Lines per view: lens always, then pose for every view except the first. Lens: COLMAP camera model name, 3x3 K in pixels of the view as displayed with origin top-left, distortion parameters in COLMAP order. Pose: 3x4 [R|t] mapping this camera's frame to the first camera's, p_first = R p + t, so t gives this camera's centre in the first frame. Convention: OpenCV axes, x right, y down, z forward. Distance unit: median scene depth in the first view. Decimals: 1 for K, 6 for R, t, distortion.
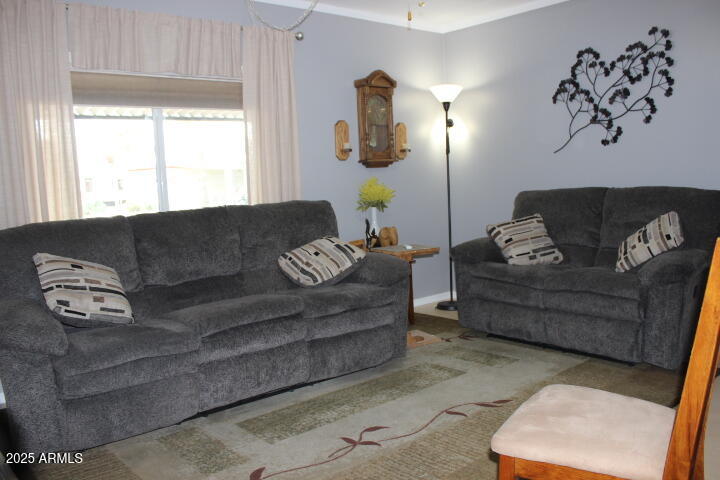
lens RADIAL K [[607.4, 0, 360.0], [0, 607.4, 240.0], [0, 0, 1]] dist [-0.120842, 0.127424]
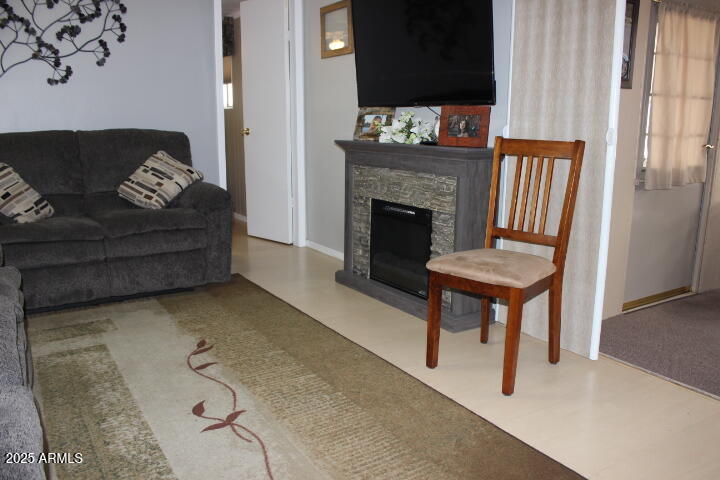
lens RADIAL K [[607.4, 0, 360.0], [0, 607.4, 240.0], [0, 0, 1]] dist [-0.120842, 0.127424]
pose [[0.159029, -0.156012, 0.974869, -0.474309], [0.101024, 0.984824, 0.141126, -0.004277], [-0.982092, 0.076042, 0.172377, 0.423007]]
